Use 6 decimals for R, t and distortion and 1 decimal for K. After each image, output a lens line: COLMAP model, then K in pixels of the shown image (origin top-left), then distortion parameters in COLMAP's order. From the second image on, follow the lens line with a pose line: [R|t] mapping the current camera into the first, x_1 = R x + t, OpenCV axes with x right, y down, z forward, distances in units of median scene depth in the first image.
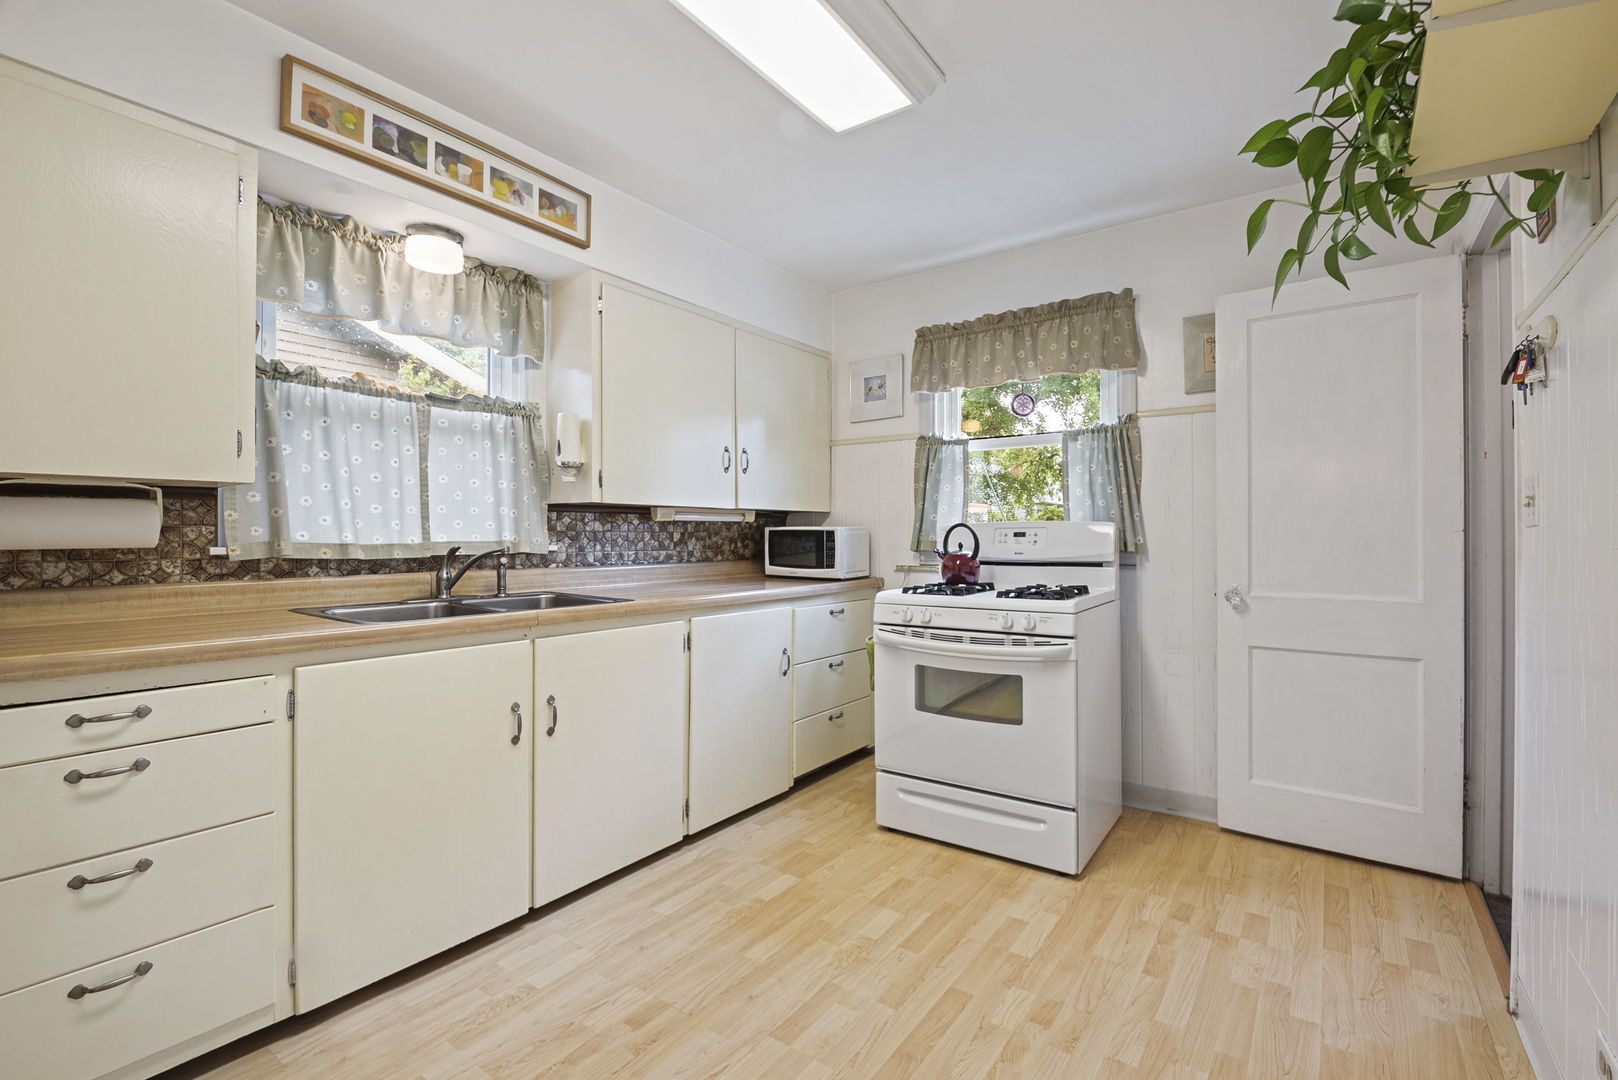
lens RADIAL K [[699.6, 0, 860.7], [0, 699.6, 536.6], [0, 0, 1]] dist [0.001379, -0.010066]
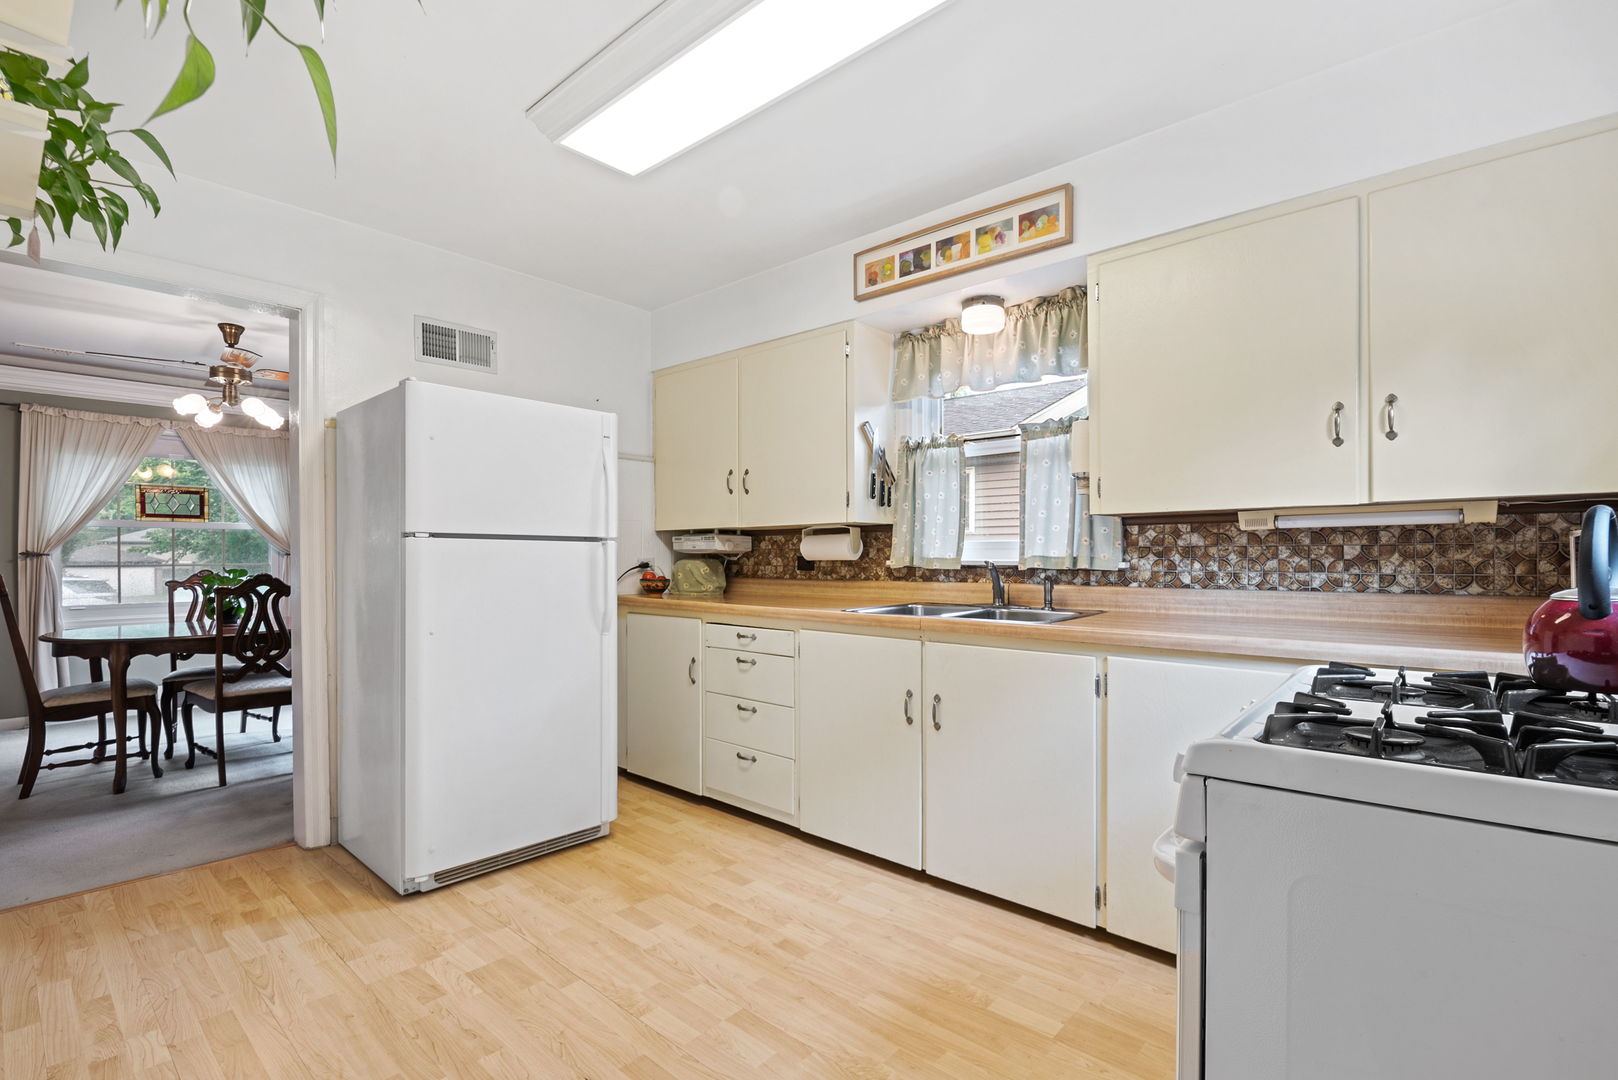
lens RADIAL K [[741.0, 0, 823.4], [0, 741.0, 561.0], [0, 0, 1]] dist [0.003188, -0.007725]
pose [[-0.126440, 0.007723, -0.991944, 0.658188], [0.002983, 0.999968, 0.007405, 0.002918], [0.991970, -0.002023, -0.126459, 0.837889]]
